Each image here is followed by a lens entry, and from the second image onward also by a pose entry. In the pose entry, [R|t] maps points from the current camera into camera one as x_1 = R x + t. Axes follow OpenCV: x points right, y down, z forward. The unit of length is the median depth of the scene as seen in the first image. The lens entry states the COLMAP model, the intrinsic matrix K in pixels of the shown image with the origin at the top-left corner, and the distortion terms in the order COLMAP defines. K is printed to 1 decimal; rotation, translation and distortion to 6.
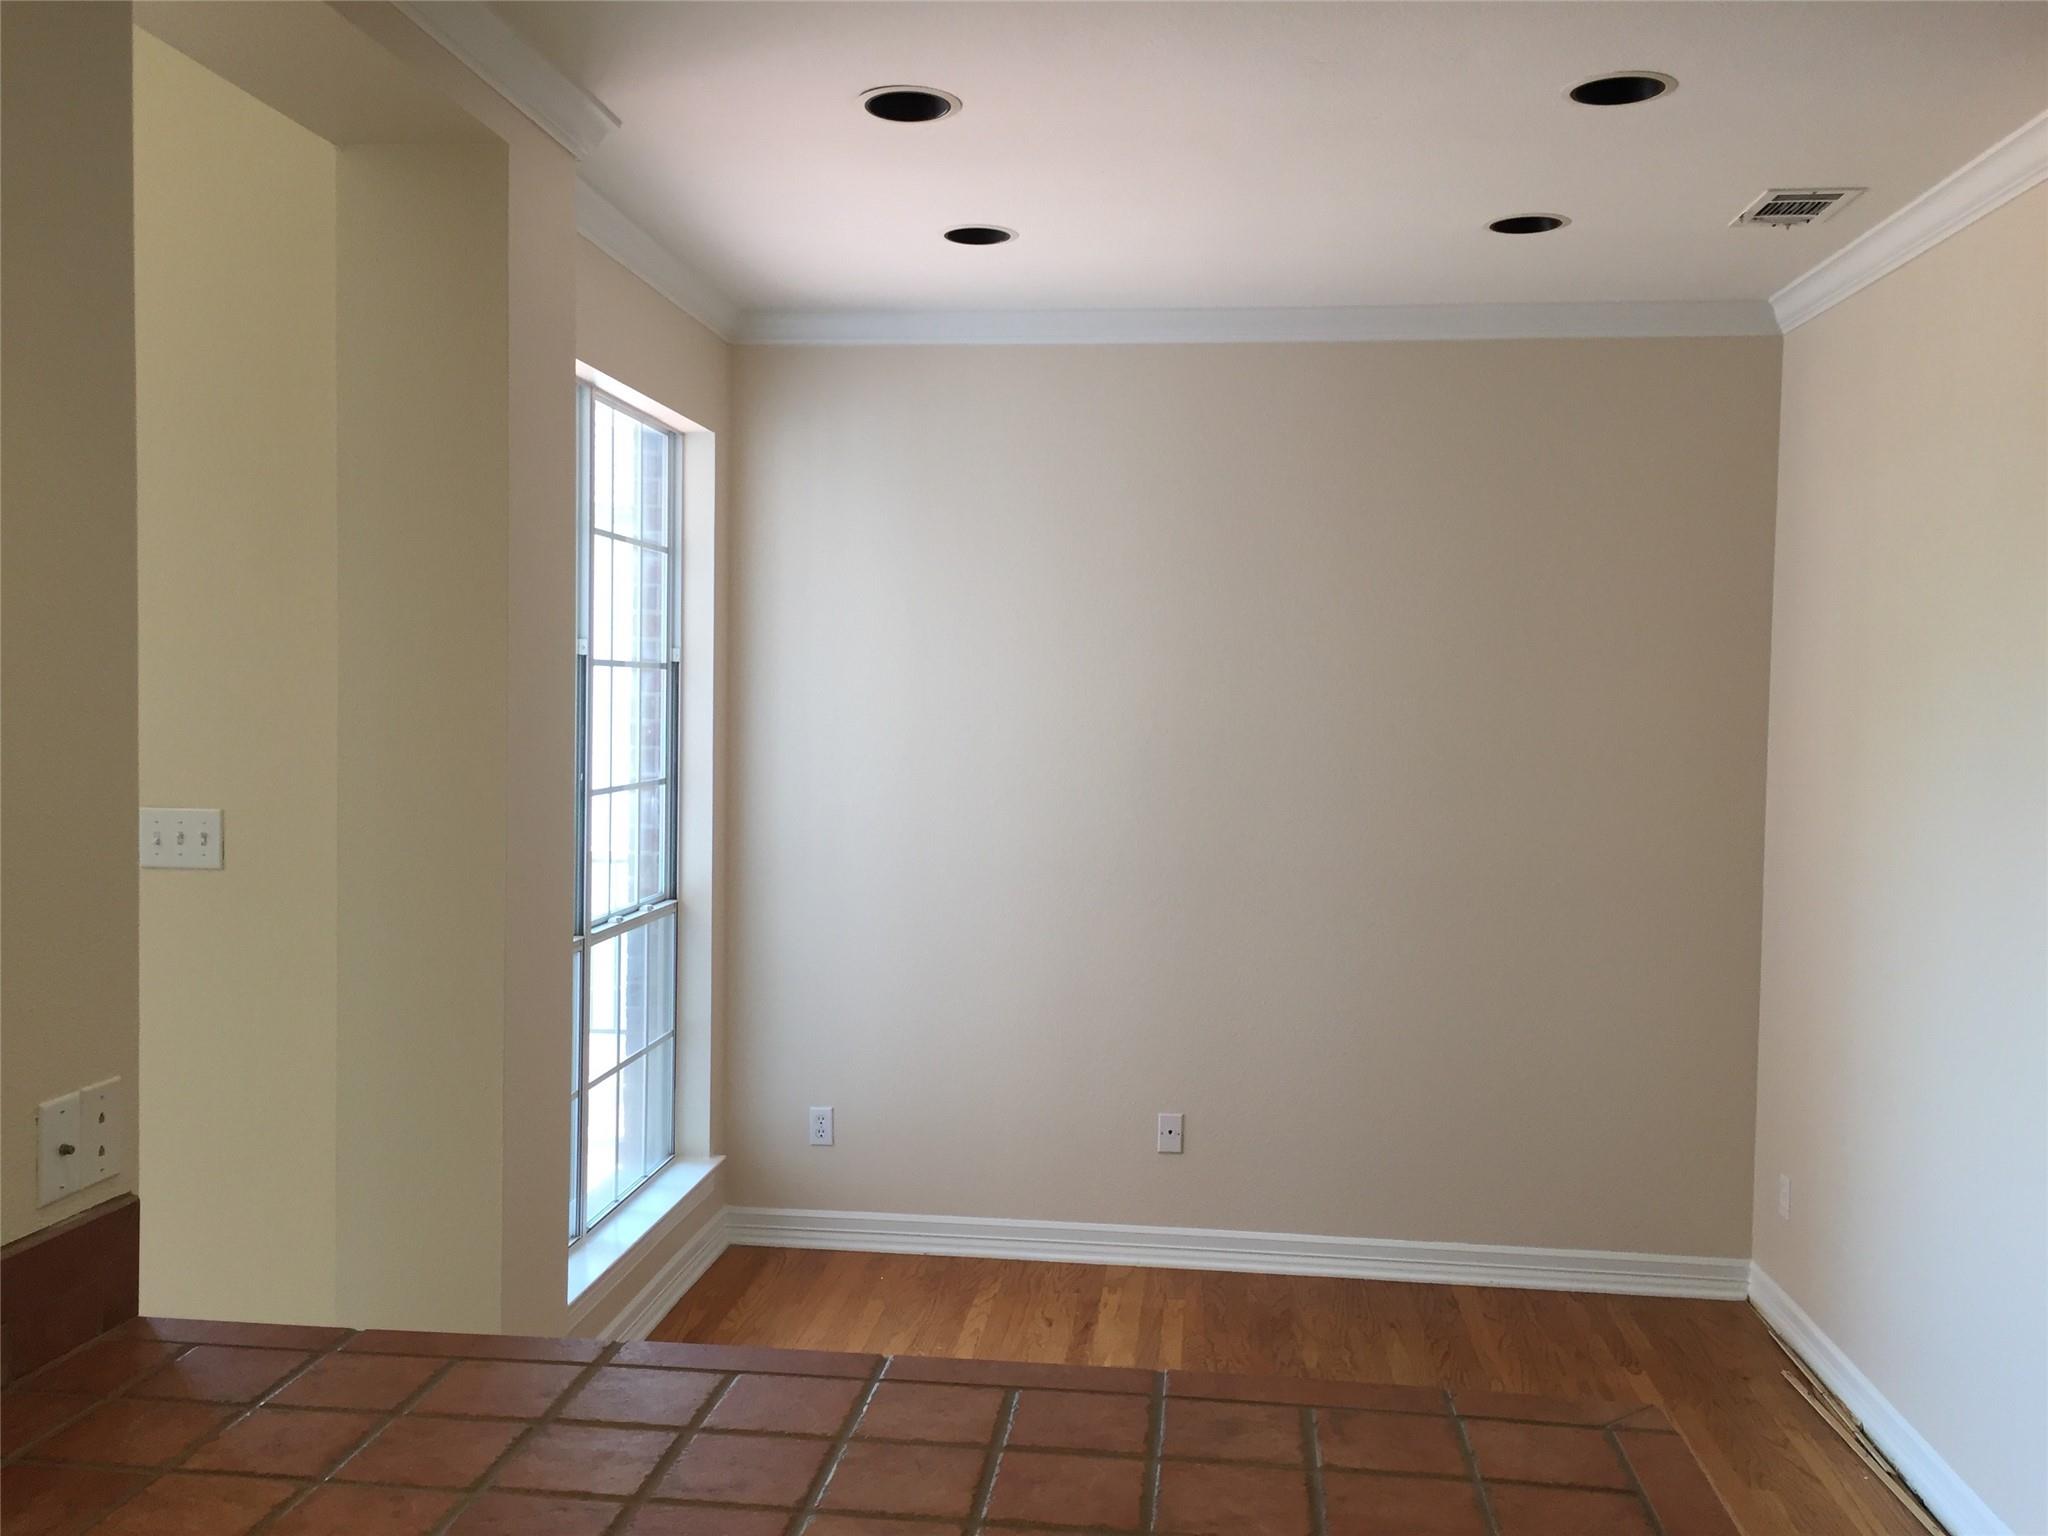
lens RADIAL K [[1748.7, 0, 1024.0], [0, 1748.7, 768.0], [0, 0, 1]] dist [0.000615, -0.002584]
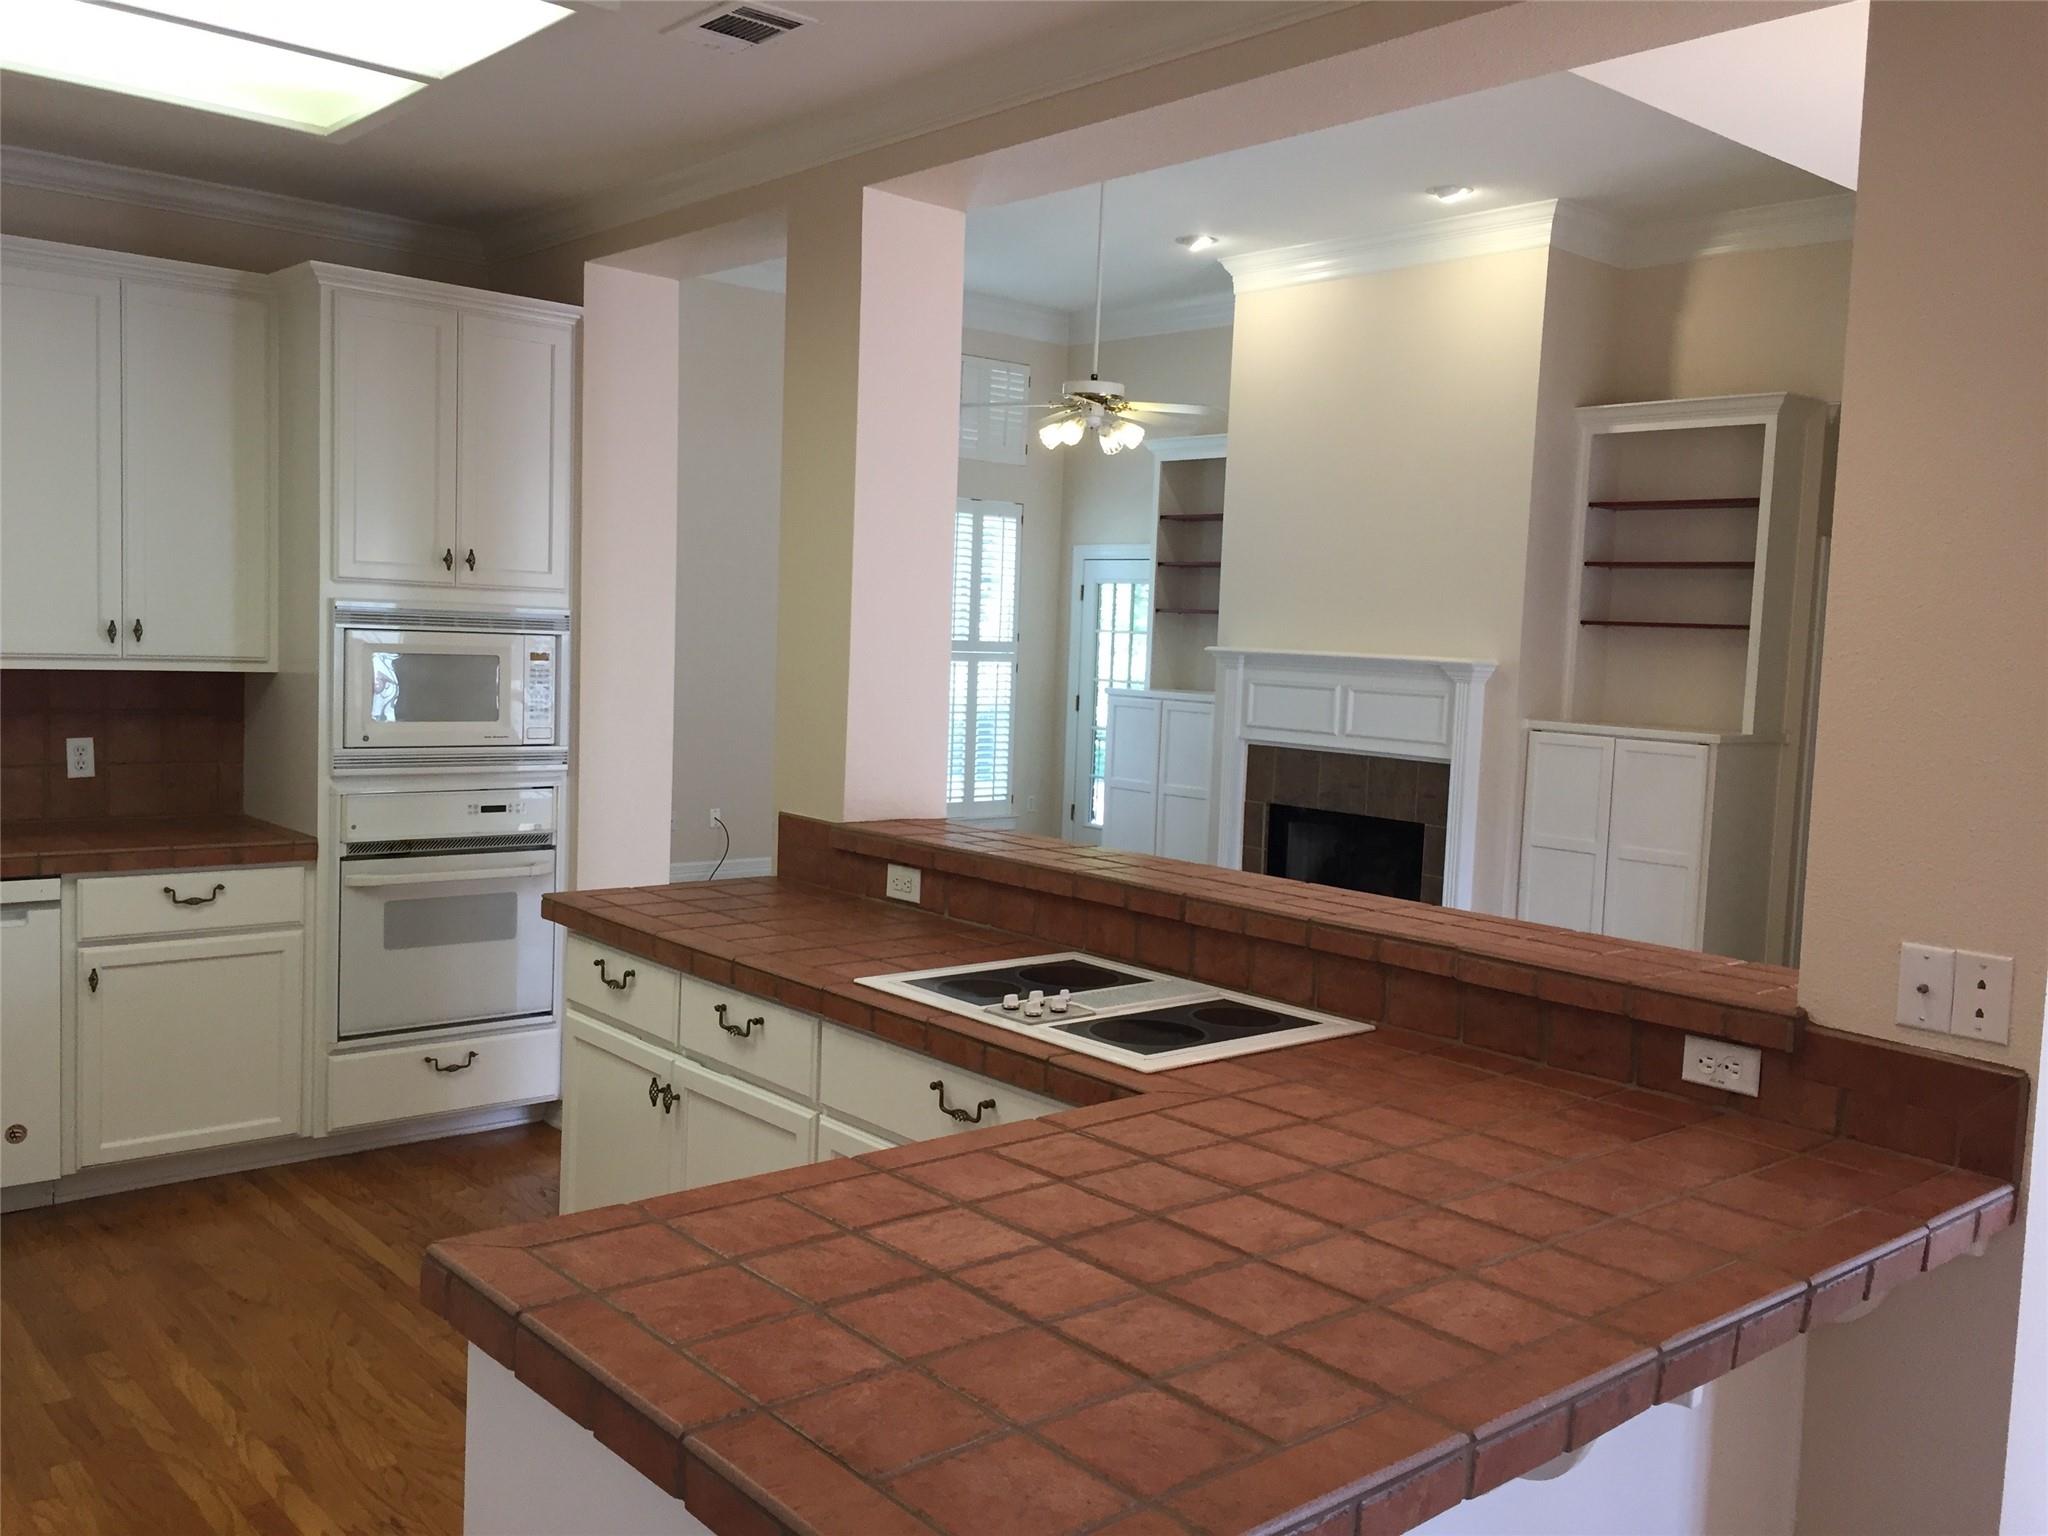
lens RADIAL K [[1748.7, 0, 1024.0], [0, 1748.7, 768.0], [0, 0, 1]] dist [0.000615, -0.002584]
pose [[-0.681952, 0.013740, -0.731268, 0.829671], [-0.082064, 0.992073, 0.095171, 0.000369], [0.726779, 0.124913, -0.675418, 1.451743]]
